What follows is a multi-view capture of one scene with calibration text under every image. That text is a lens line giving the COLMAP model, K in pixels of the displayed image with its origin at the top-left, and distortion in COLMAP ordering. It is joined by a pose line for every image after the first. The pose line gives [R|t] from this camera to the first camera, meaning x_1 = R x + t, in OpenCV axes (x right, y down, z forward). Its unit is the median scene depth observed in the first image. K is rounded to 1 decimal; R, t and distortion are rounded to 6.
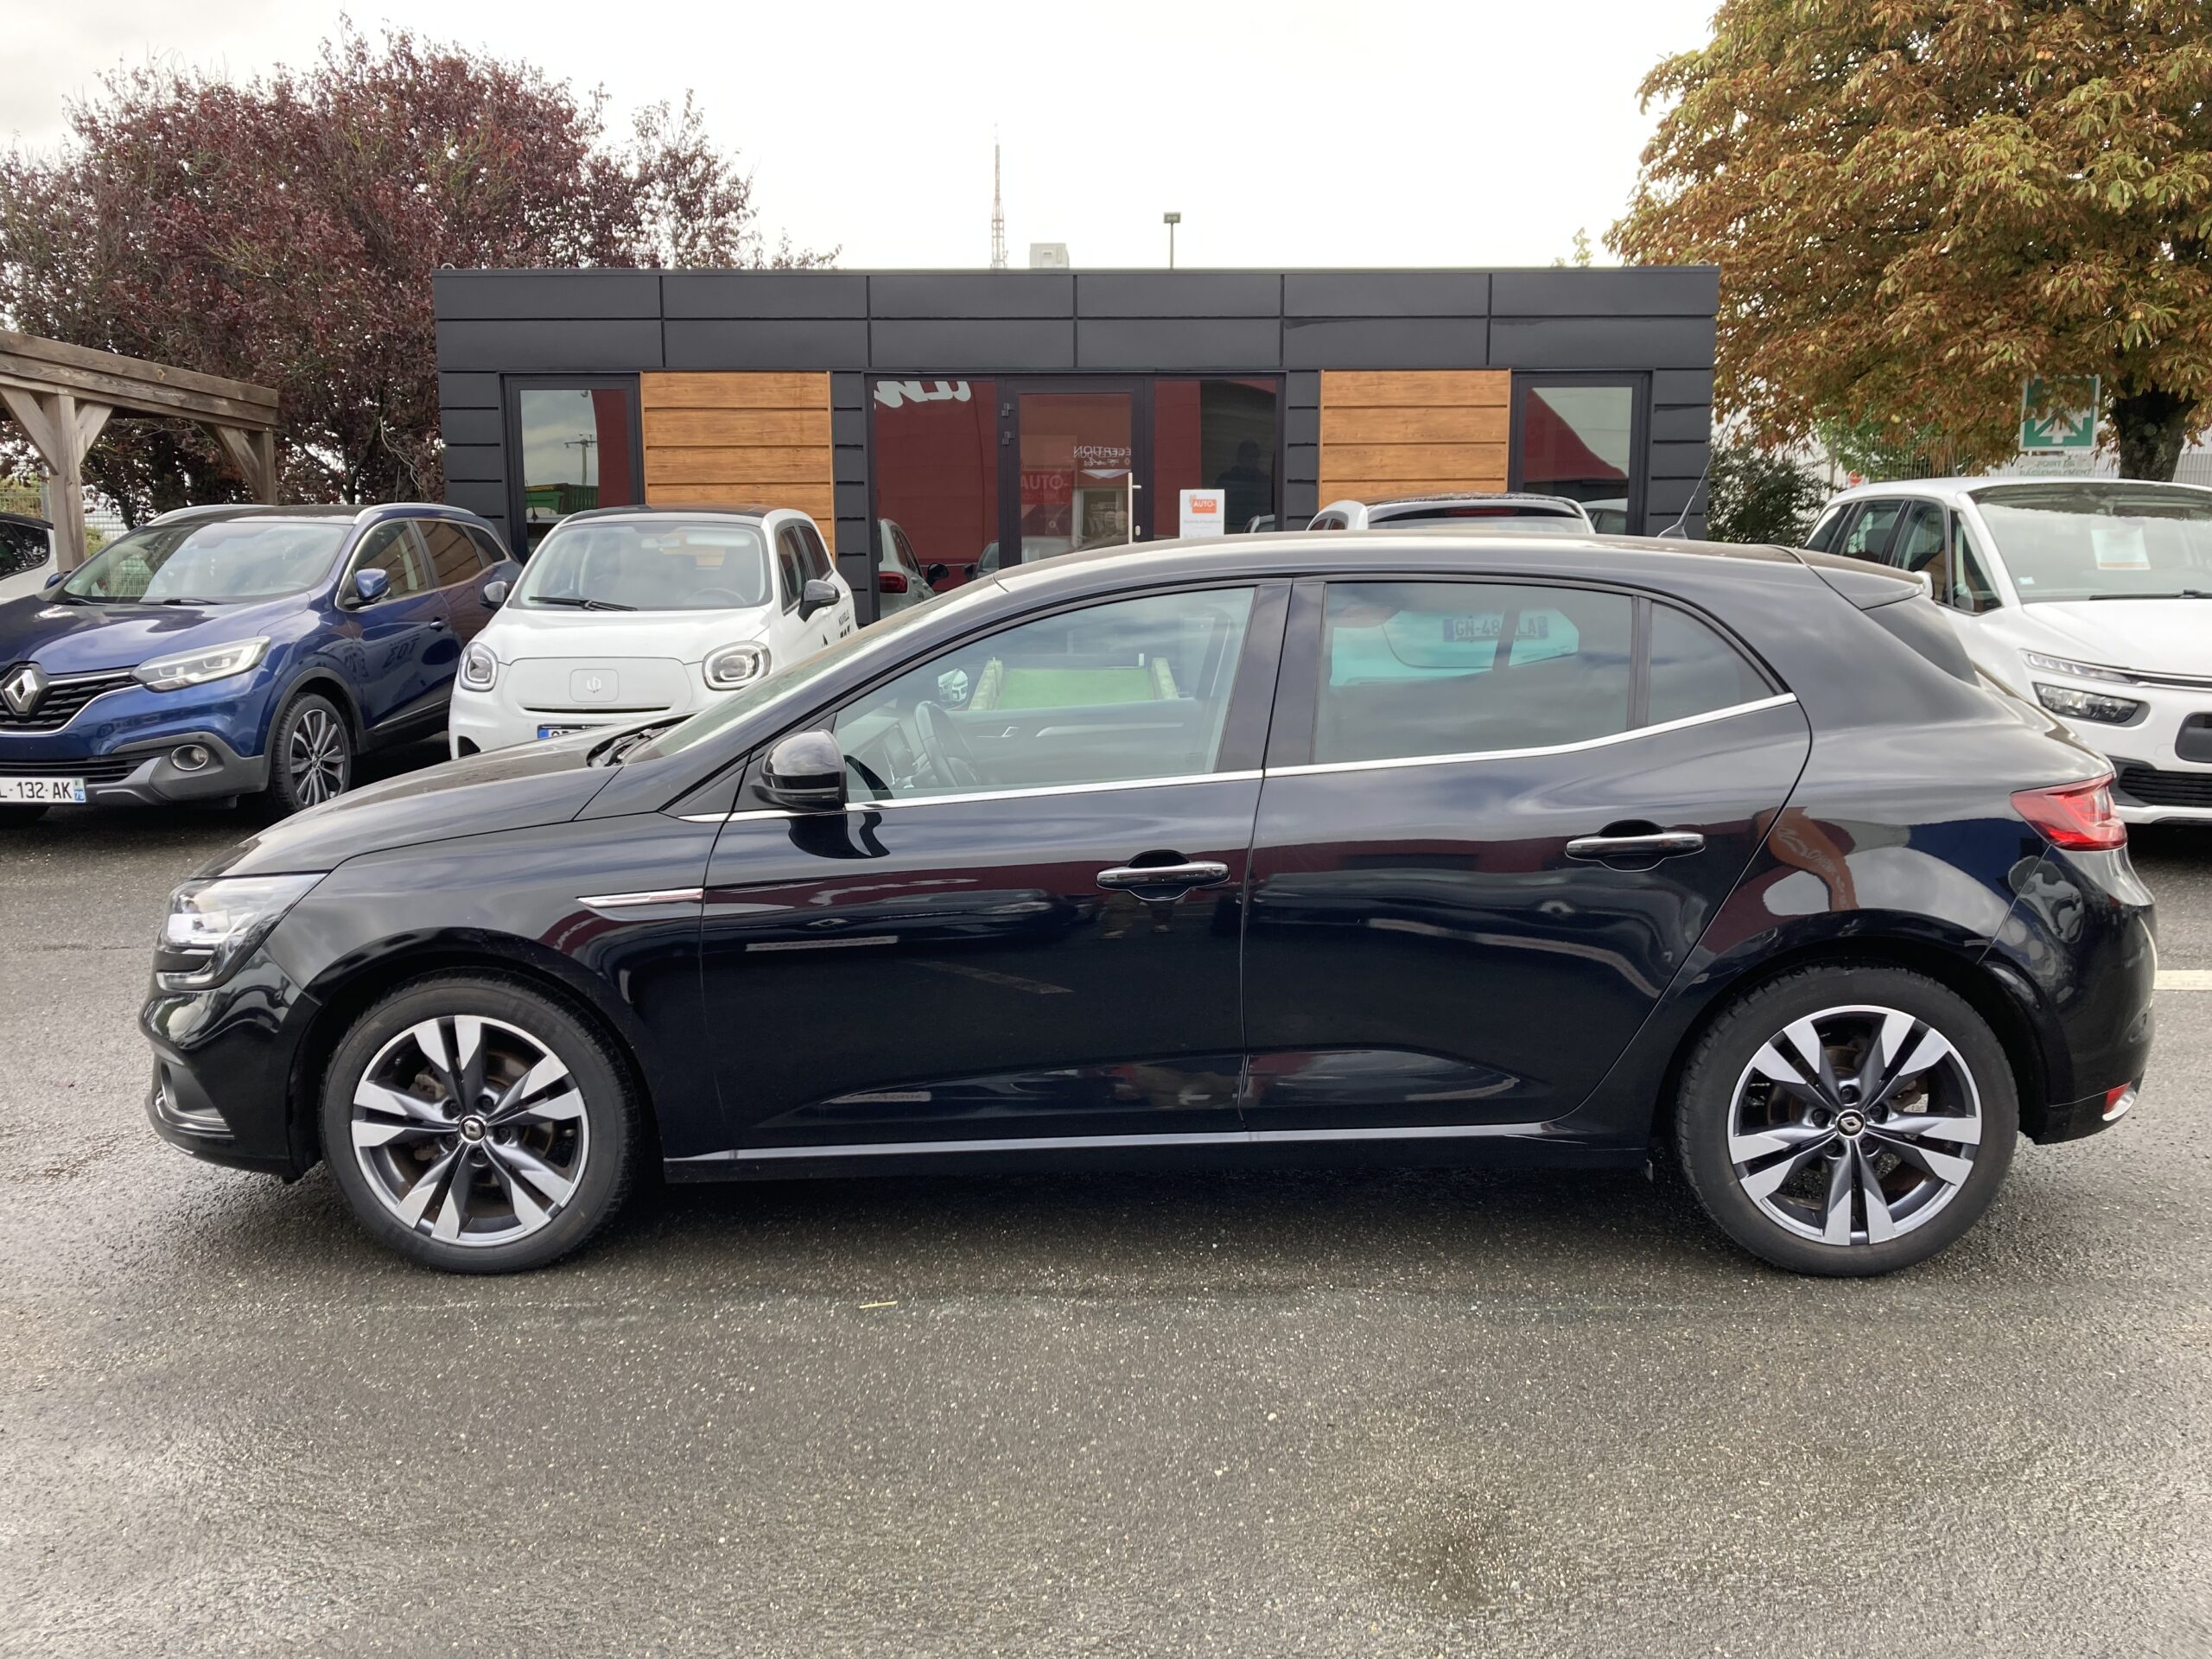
lens RADIAL K [[1814.1, 0, 1109.4], [0, 1814.1, 820.2], [0, 0, 1]] dist [0.011535, 0.017054]
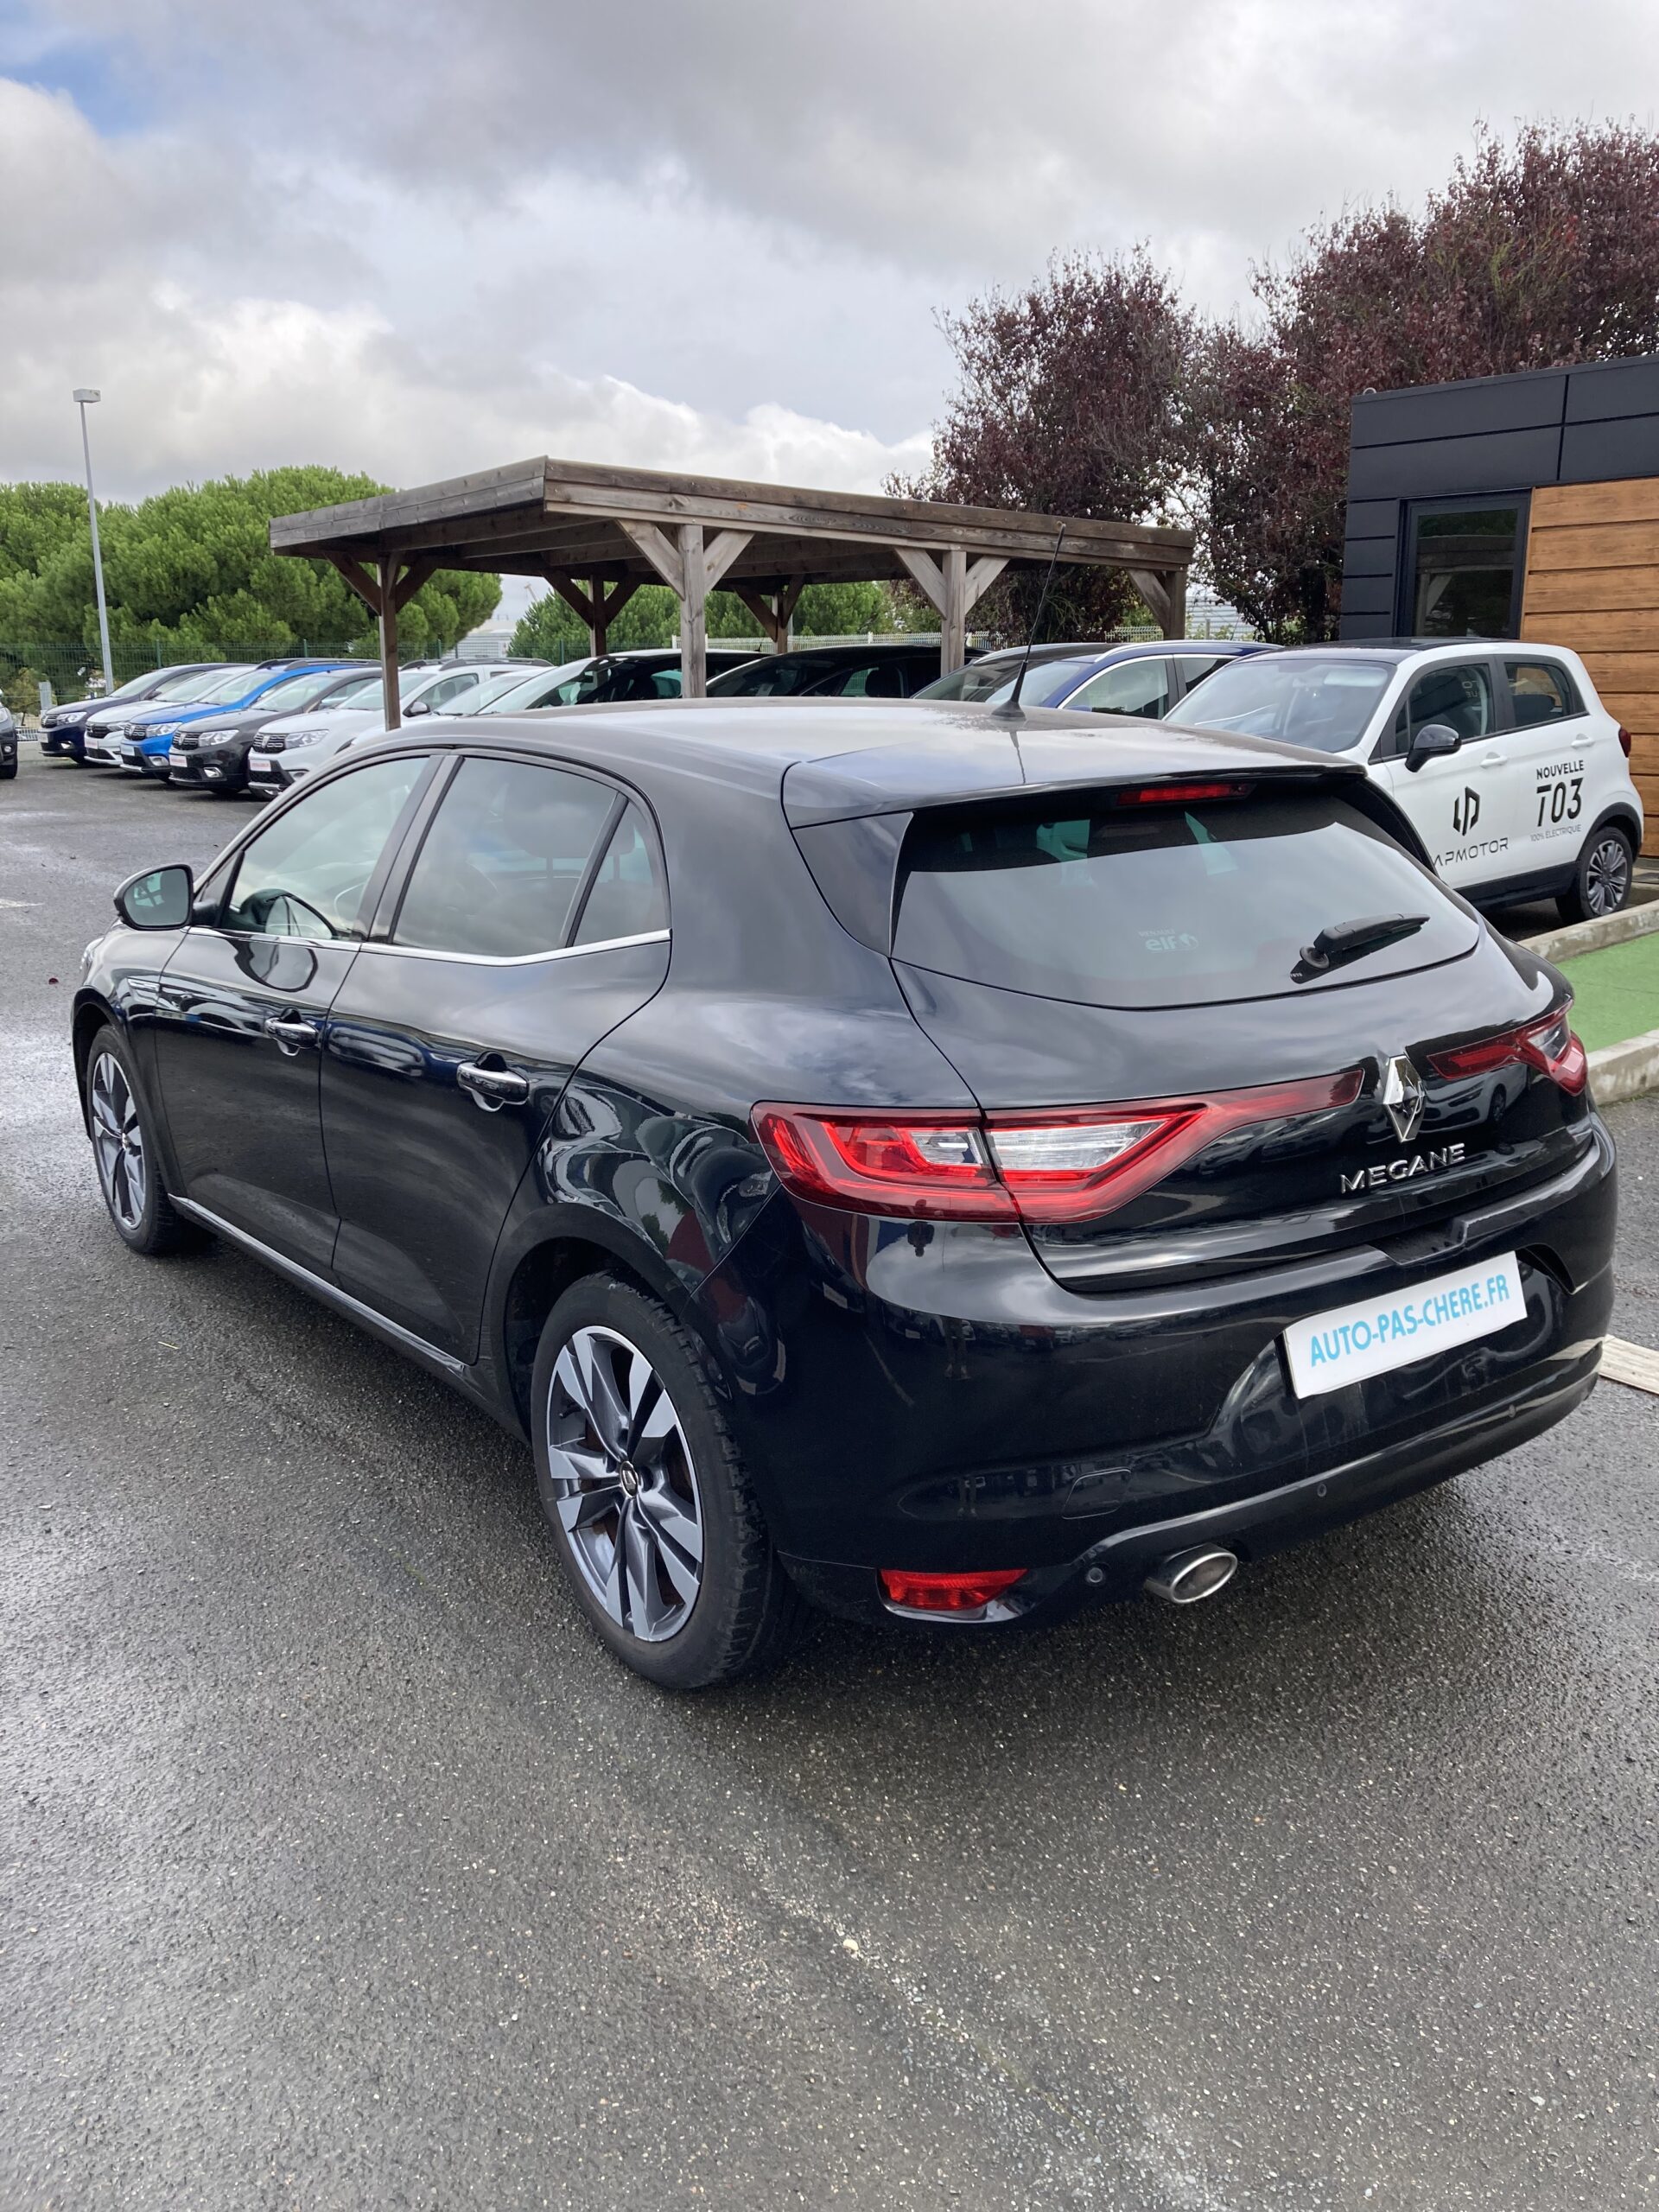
lens RADIAL K [[1814.1, 0, 834.2], [0, 1814.1, 1112.5], [0, 0, 1]] dist [0.011535, 0.017054]
pose [[0.630006, 0.190197, -0.752939, 0.290431], [-0.121624, 0.981746, 0.146230, -0.032608], [0.767008, -0.000550, 0.641638, 0.157837]]
